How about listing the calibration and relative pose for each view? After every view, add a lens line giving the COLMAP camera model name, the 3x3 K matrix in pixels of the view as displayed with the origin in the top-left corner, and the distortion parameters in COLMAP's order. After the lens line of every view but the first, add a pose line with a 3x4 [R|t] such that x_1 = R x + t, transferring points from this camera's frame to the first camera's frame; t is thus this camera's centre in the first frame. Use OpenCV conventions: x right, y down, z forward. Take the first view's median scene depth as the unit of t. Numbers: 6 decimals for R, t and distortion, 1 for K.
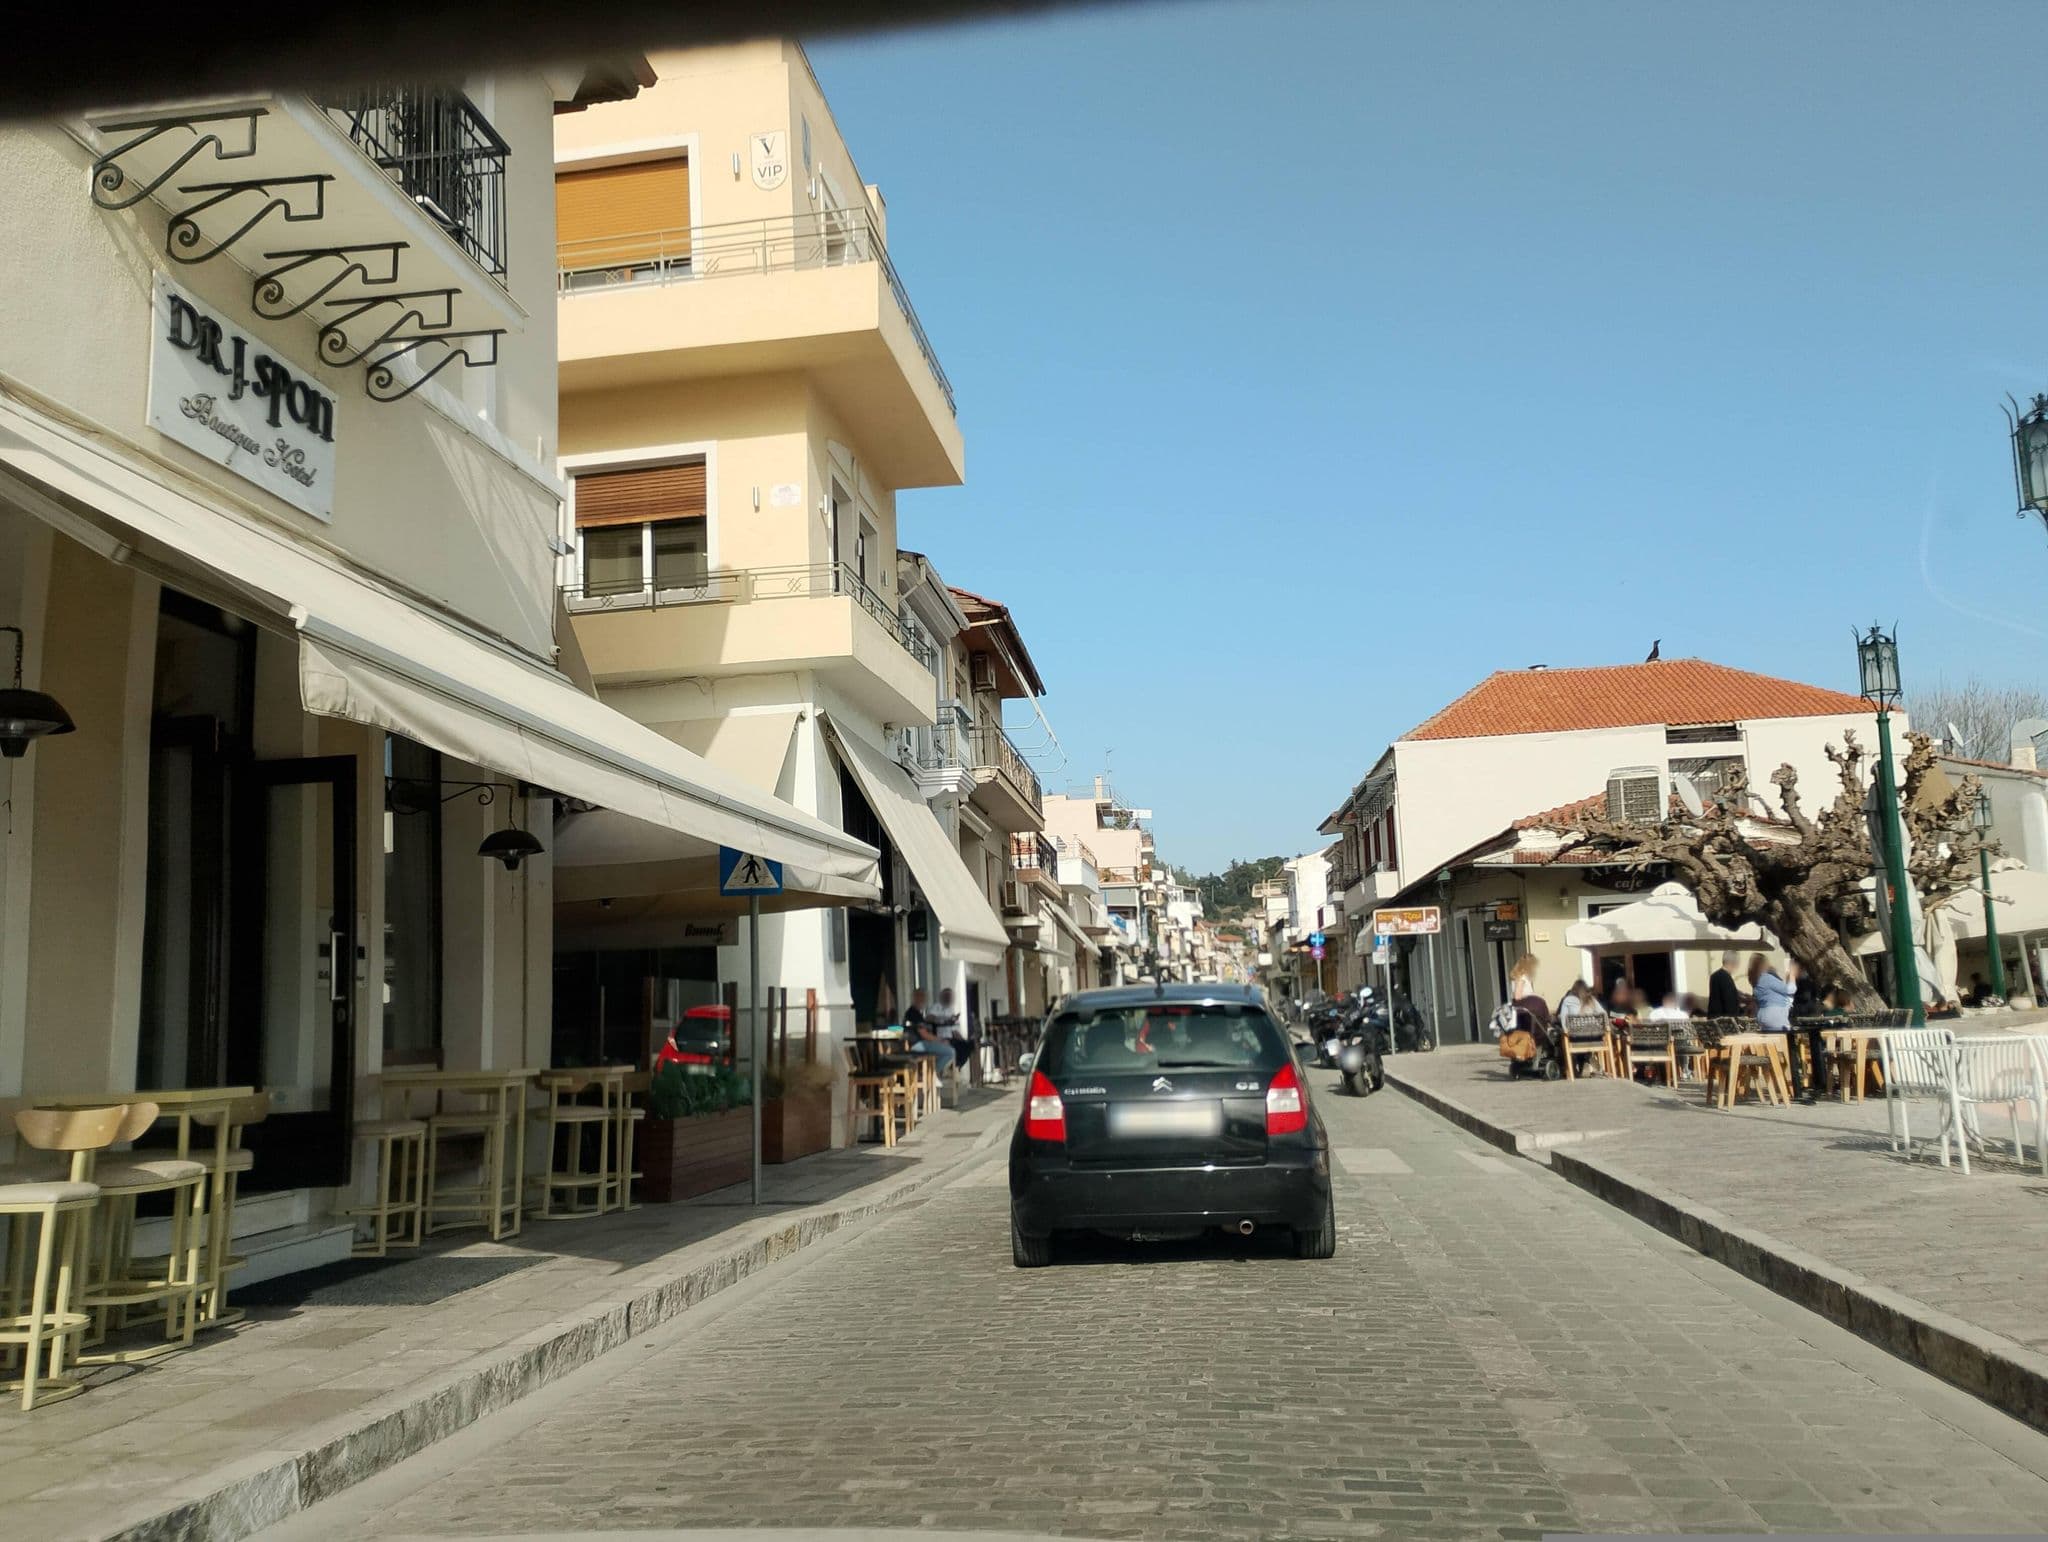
lens RADIAL K [[1458.8, 0, 1024.0], [0, 1458.8, 771.0], [0, 0, 1]] dist [0.007986, 0.002495]
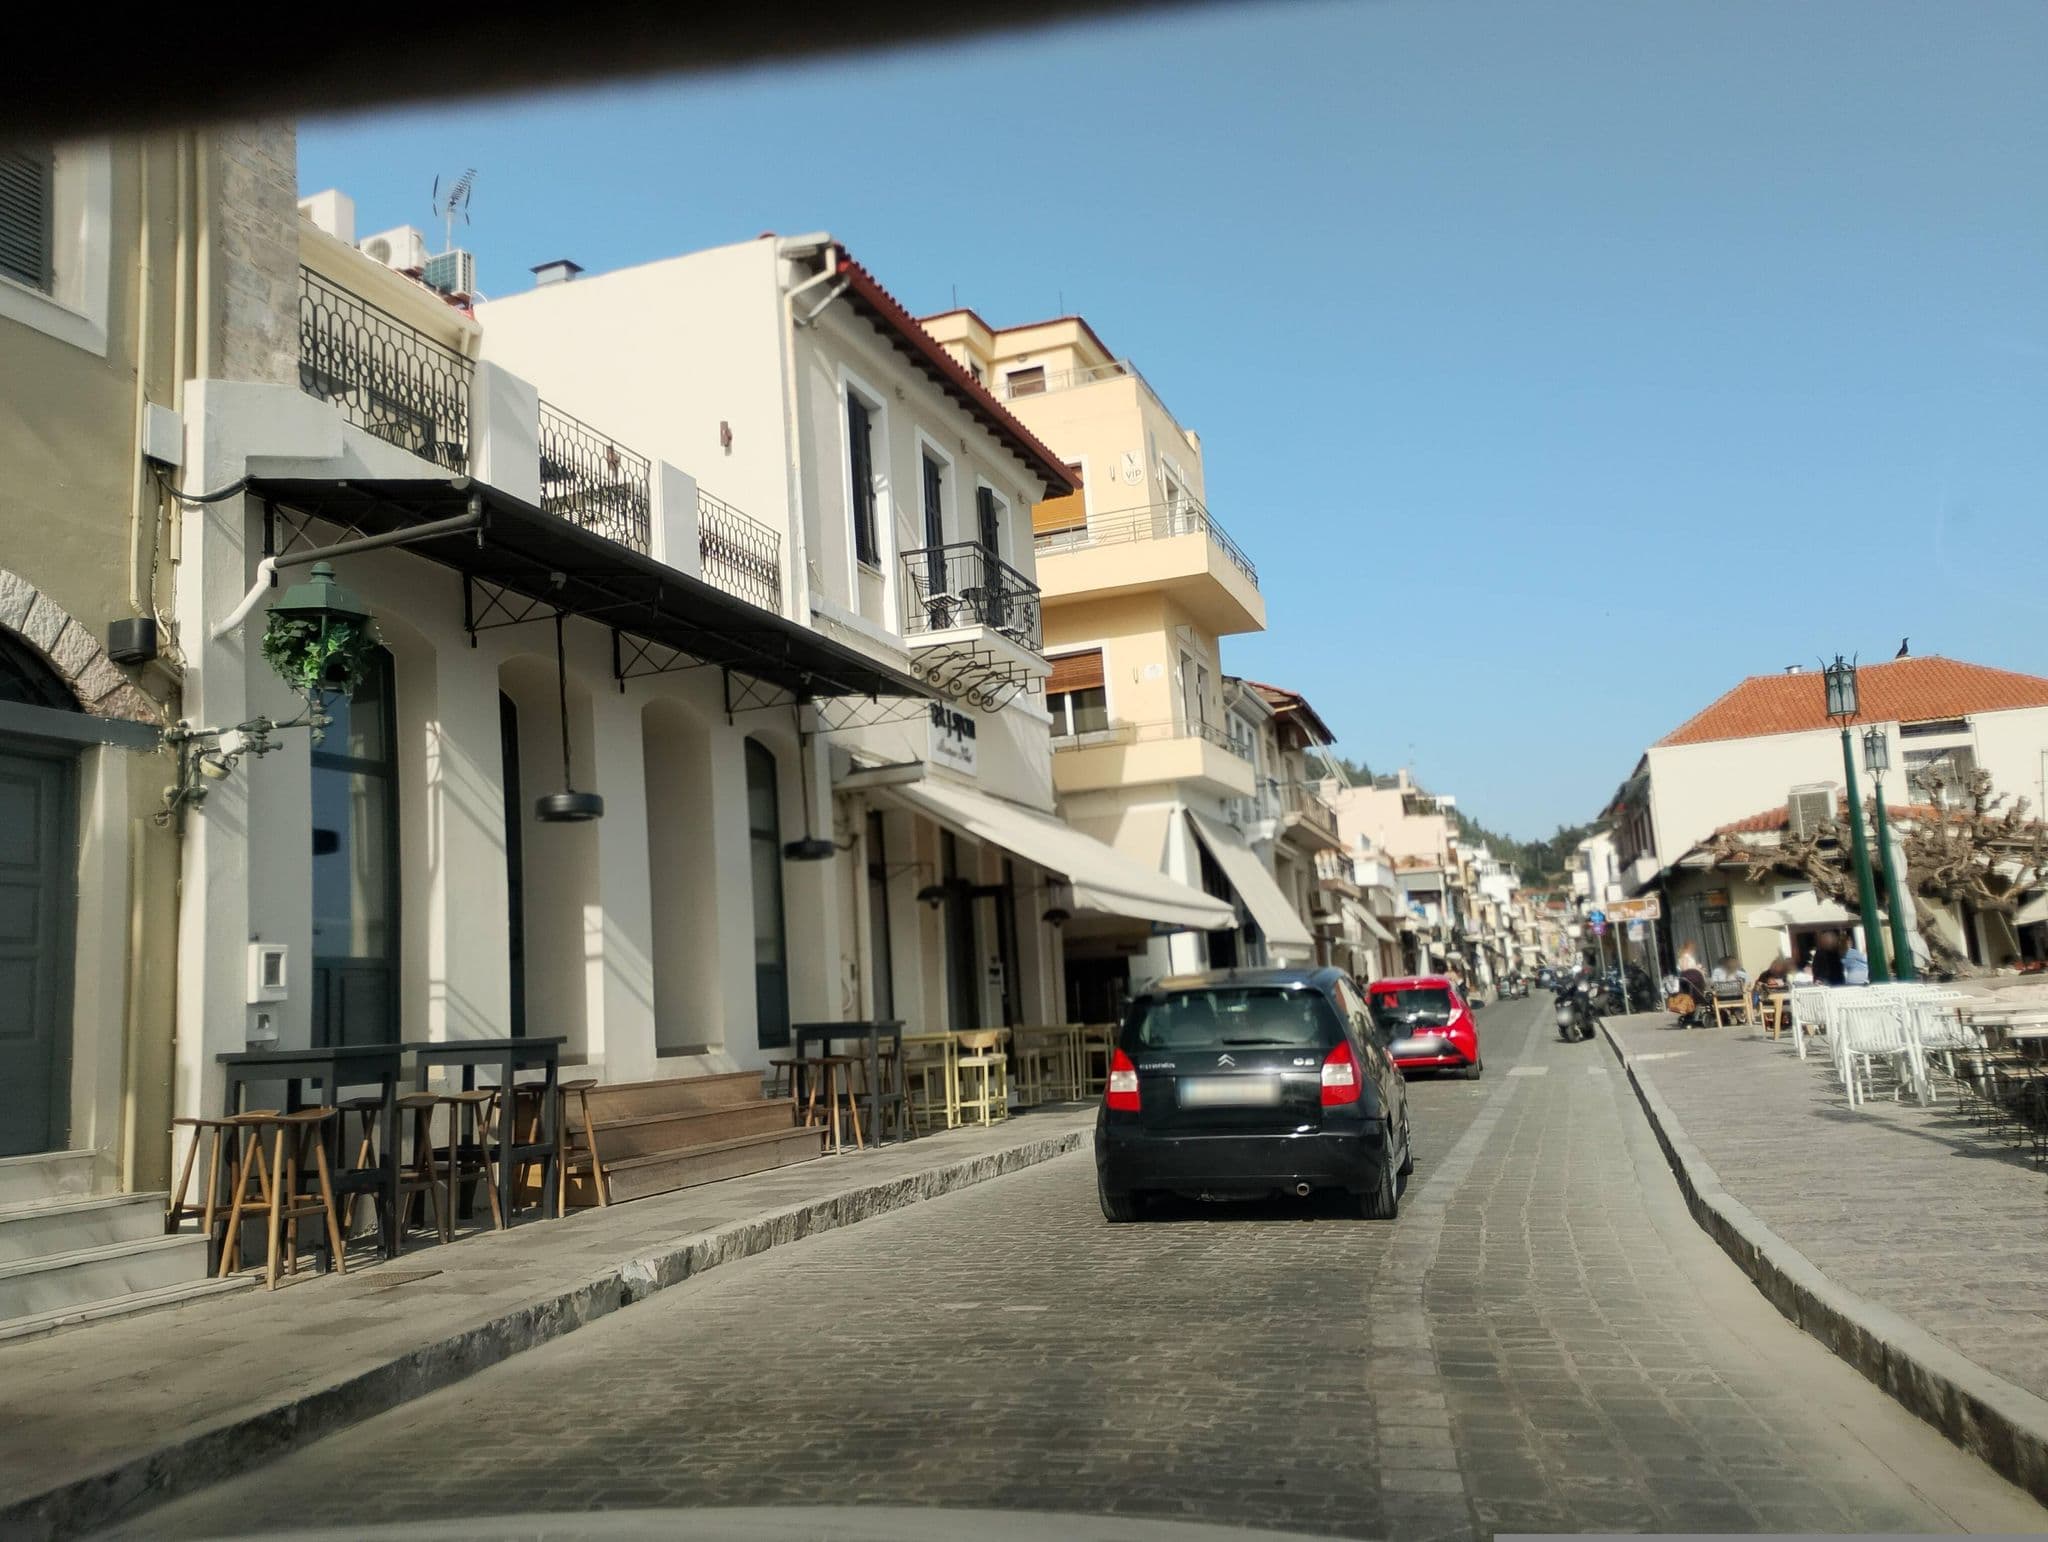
lens RADIAL K [[1624.9, 0, 1024.0], [0, 1624.9, 771.0], [0, 0, 1]] dist [-0.006356, 0.005877]
pose [[0.979455, -0.051884, -0.194873, 0.027041], [0.057641, 0.998049, 0.023984, -0.093668], [0.193248, -0.034724, 0.980535, -0.551582]]
